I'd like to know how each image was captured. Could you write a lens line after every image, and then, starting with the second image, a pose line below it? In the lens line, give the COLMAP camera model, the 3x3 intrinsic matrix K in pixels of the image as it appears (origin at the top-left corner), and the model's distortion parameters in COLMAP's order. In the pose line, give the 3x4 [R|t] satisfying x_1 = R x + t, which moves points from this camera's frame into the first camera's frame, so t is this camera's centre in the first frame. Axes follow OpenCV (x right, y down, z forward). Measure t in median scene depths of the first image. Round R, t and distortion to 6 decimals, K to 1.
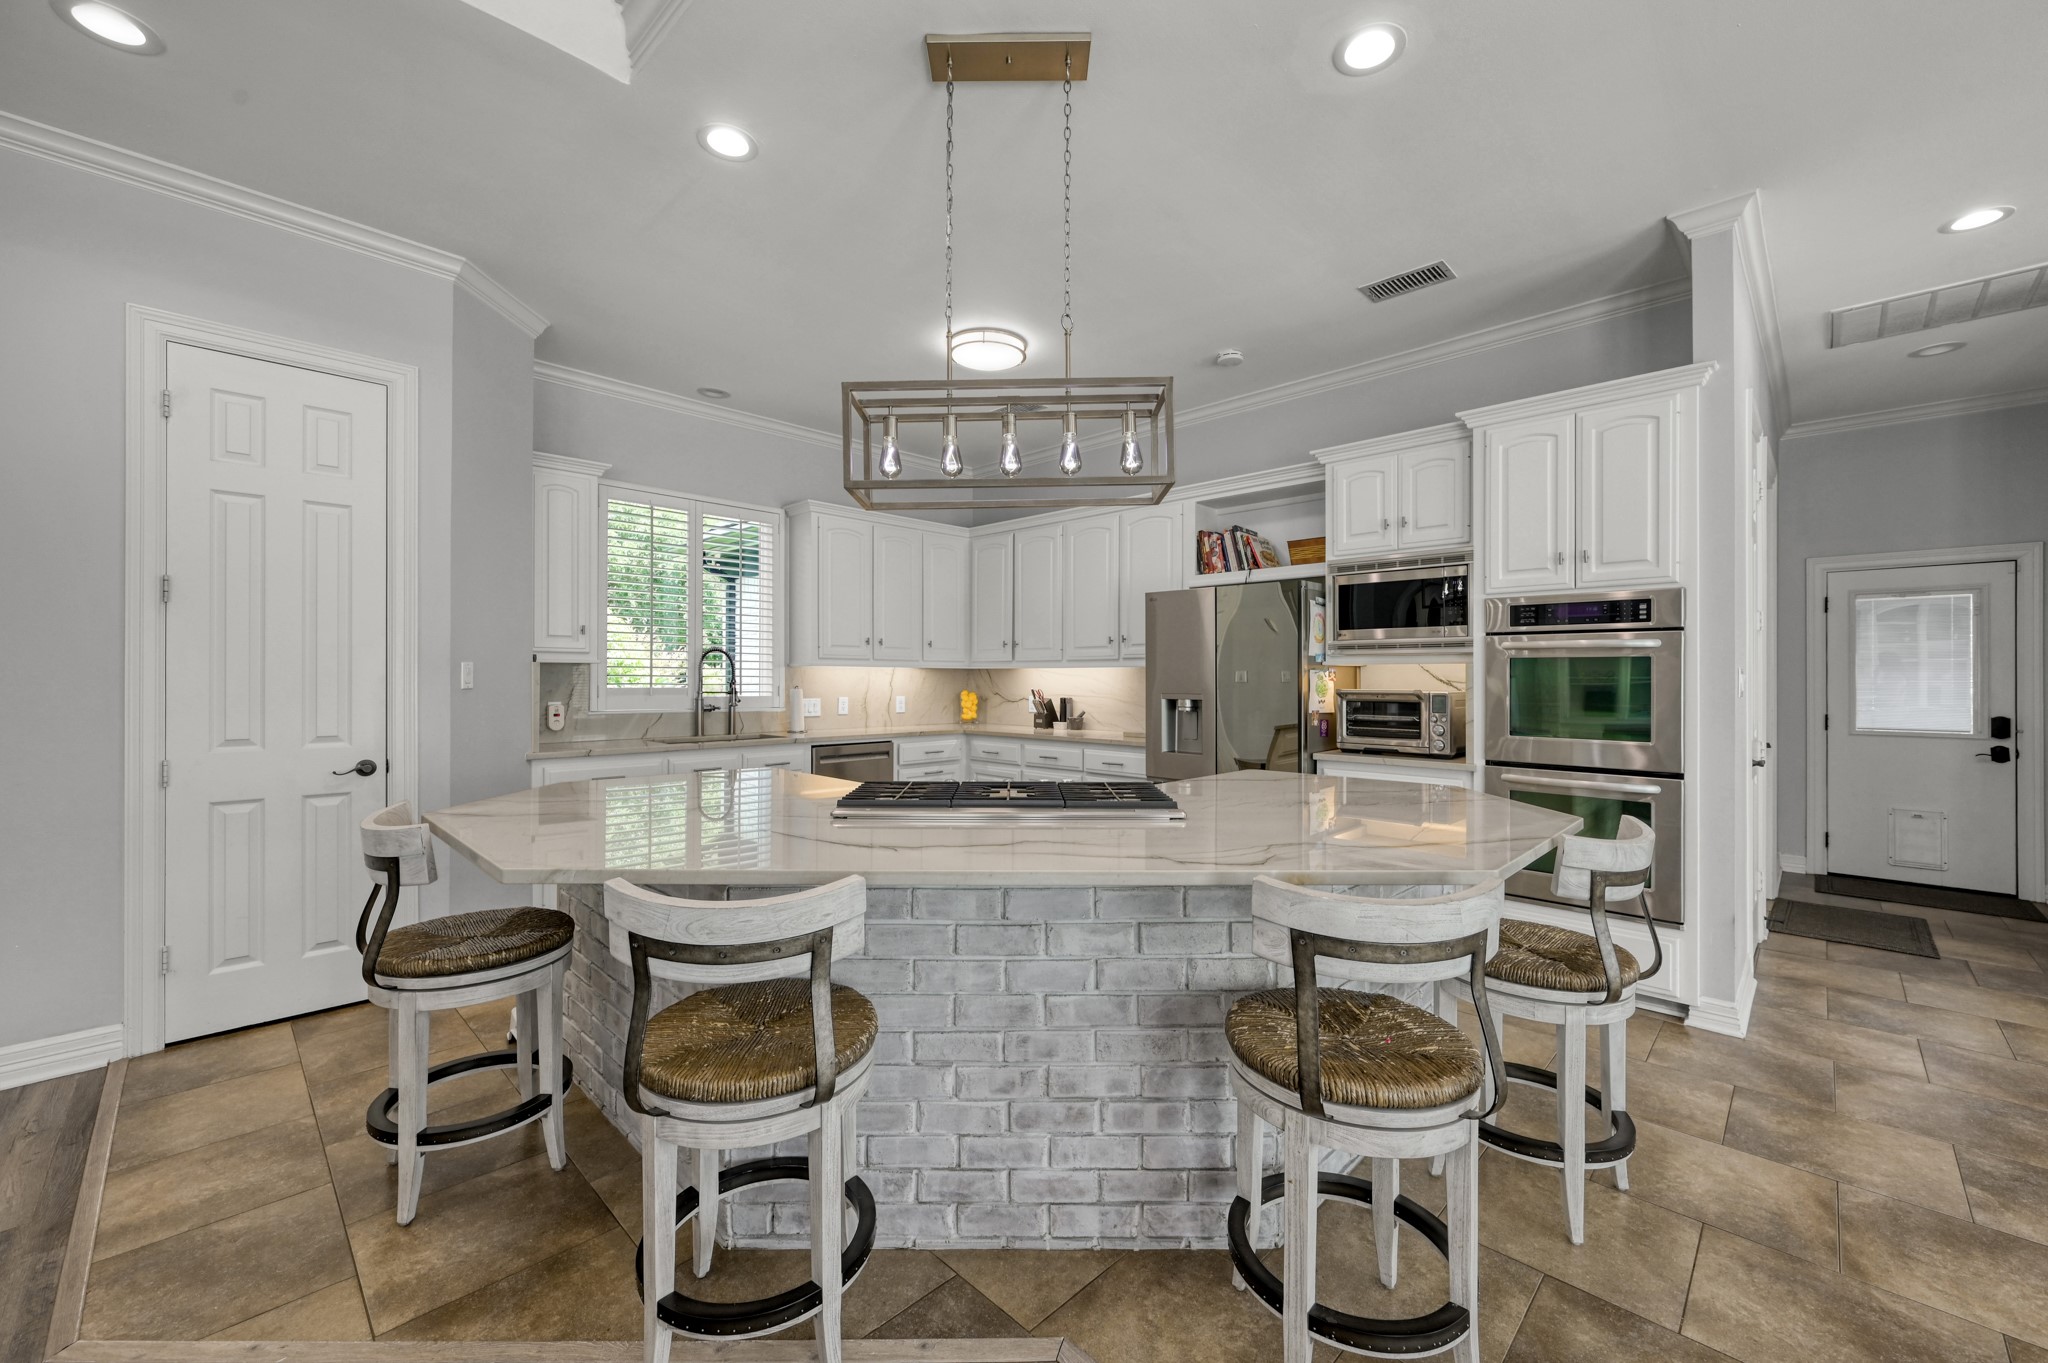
lens RADIAL K [[814.4, 0, 1025.6], [0, 814.4, 667.8], [0, 0, 1]] dist [-0.002800, 0.001090]
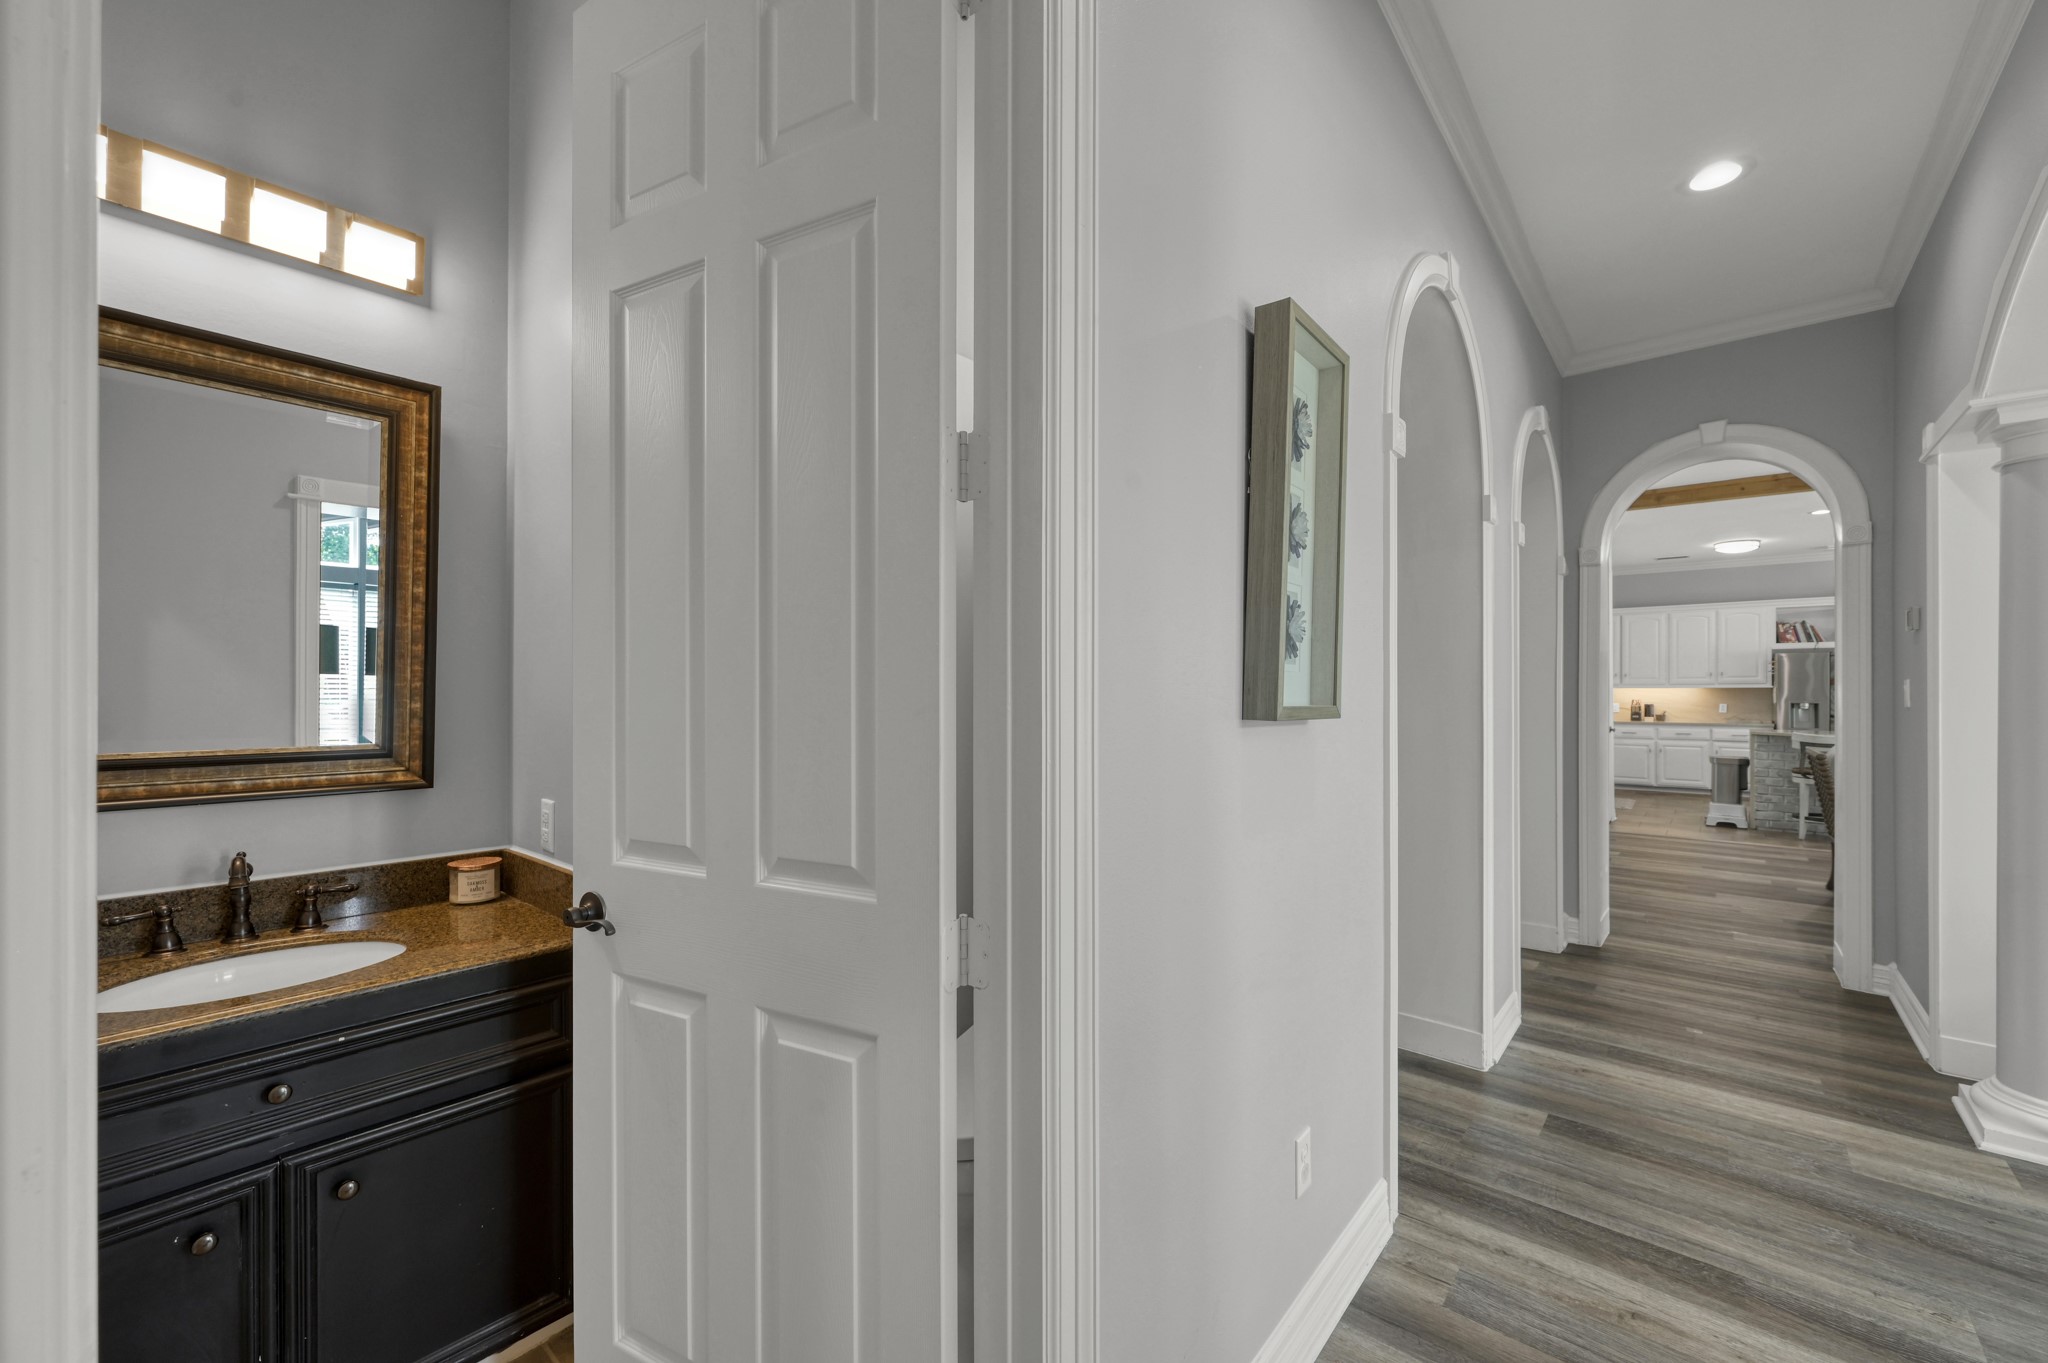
lens RADIAL K [[814.4, 0, 1007.3], [0, 814.4, 682.5], [0, 0, 1]] dist [-0.002800, 0.001090]
pose [[0.998530, -0.009639, 0.053333, -1.873384], [0.009531, 0.999952, 0.002273, -0.038040], [-0.053353, -0.001761, 0.998574, -0.968517]]
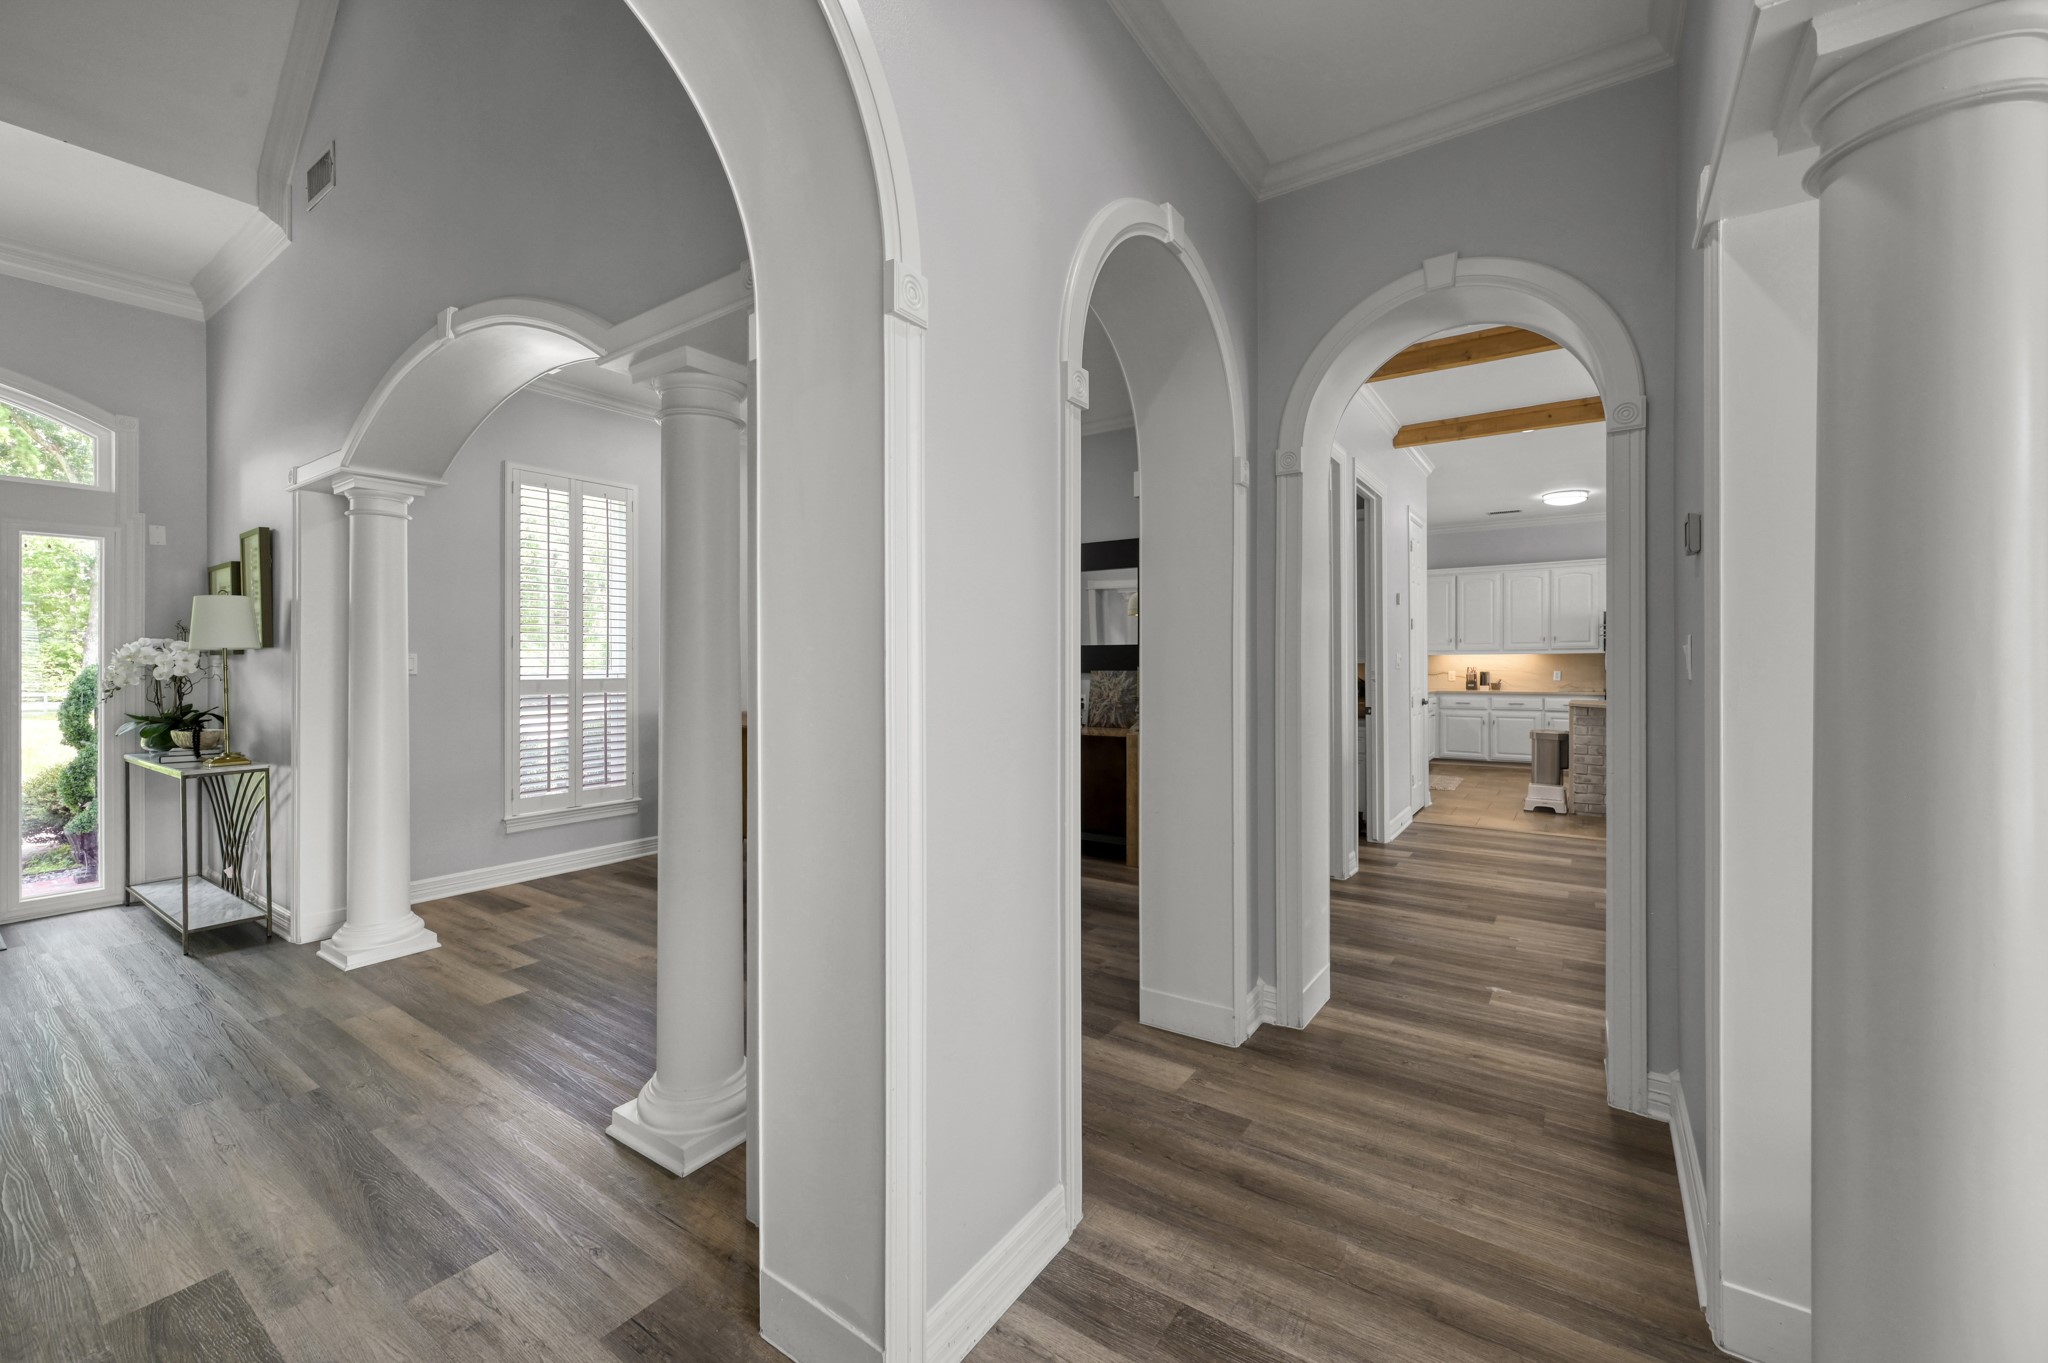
lens RADIAL K [[814.4, 0, 1015.6], [0, 814.4, 657.3], [0, 0, 1]] dist [-0.002800, 0.001090]
pose [[0.987867, -0.015500, 0.154526, -1.480704], [0.014301, 0.999858, 0.008865, -0.028902], [-0.154641, -0.006547, 0.987949, -0.682102]]
